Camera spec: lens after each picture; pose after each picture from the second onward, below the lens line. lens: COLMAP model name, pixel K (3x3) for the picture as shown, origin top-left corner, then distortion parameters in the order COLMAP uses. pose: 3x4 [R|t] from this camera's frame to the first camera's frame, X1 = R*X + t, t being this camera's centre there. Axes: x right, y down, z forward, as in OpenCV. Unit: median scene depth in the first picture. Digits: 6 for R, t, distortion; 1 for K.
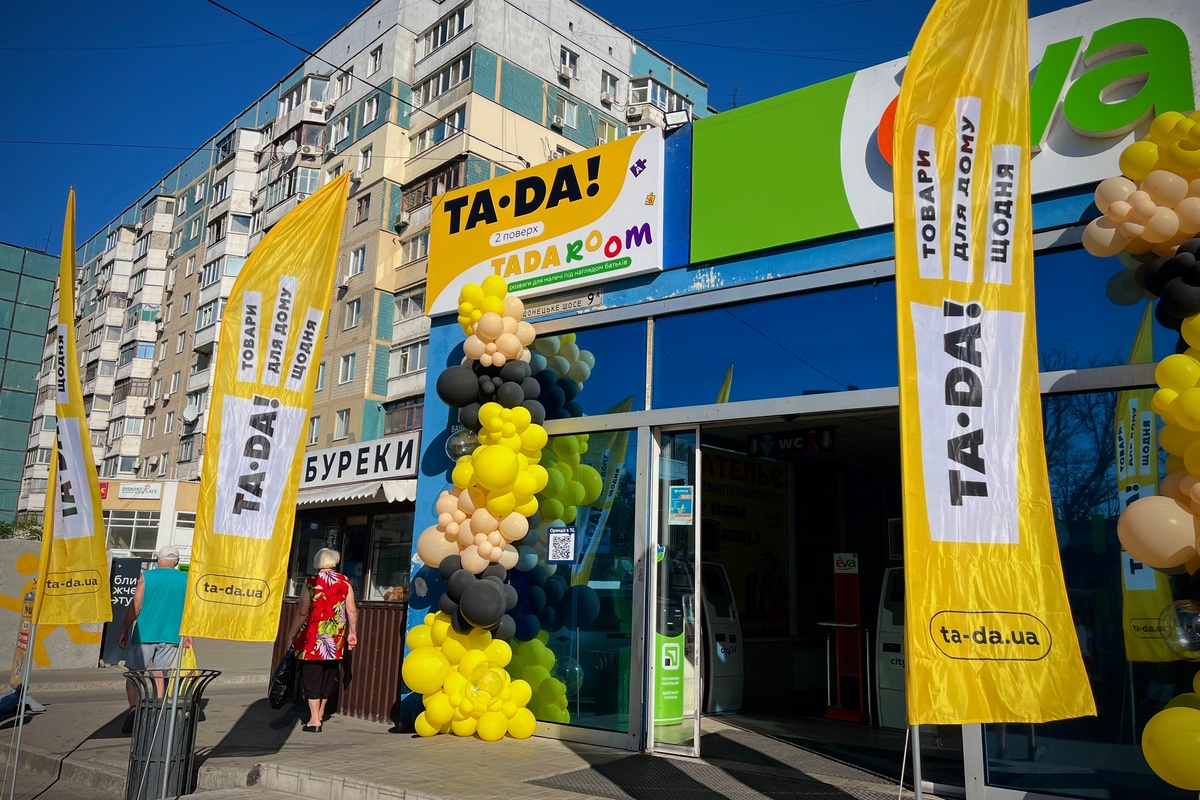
lens RADIAL K [[919.6, 0, 600.1], [0, 919.6, 412.9], [0, 0, 1]] dist [0.037976, -0.049097]
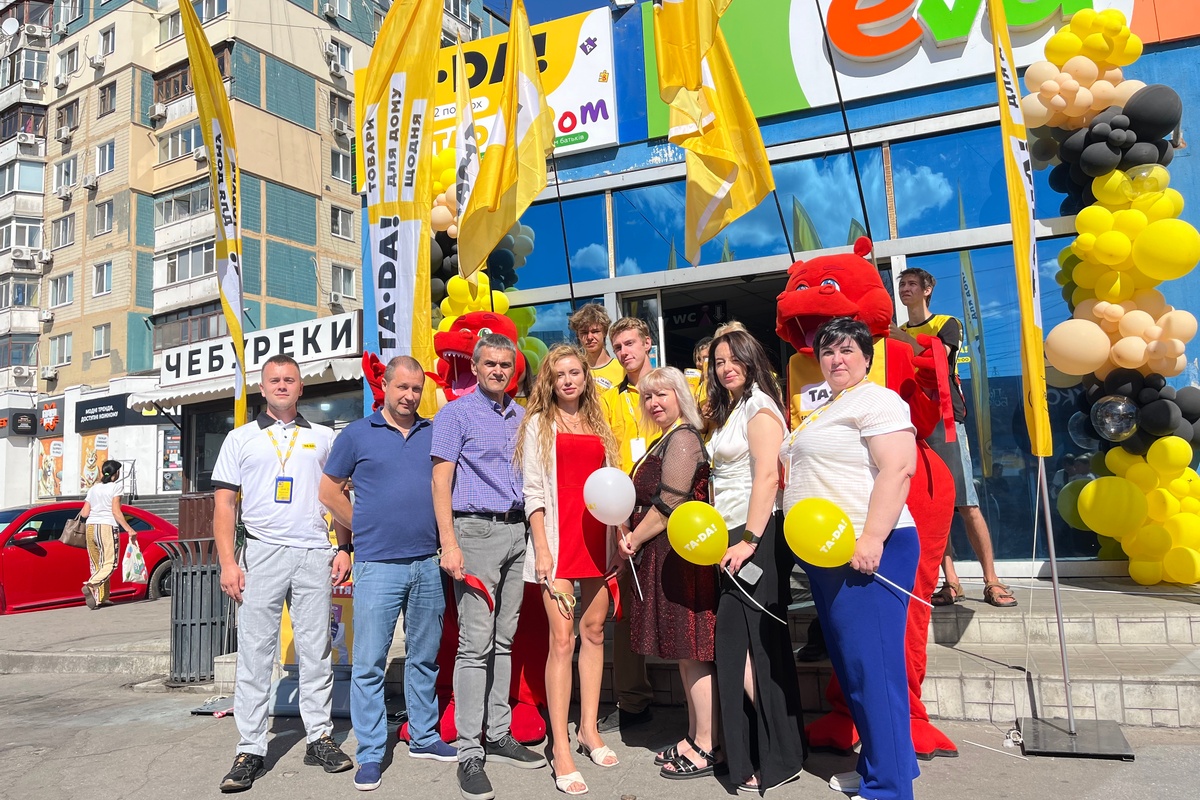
lens RADIAL K [[919.6, 0, 604.6], [0, 919.6, 390.8], [0, 0, 1]] dist [0.037976, -0.049097]
pose [[0.964807, -0.048437, 0.258458, -0.186500], [0.030032, 0.996754, 0.074691, 0.037544], [-0.261237, -0.064301, 0.963131, -0.030972]]
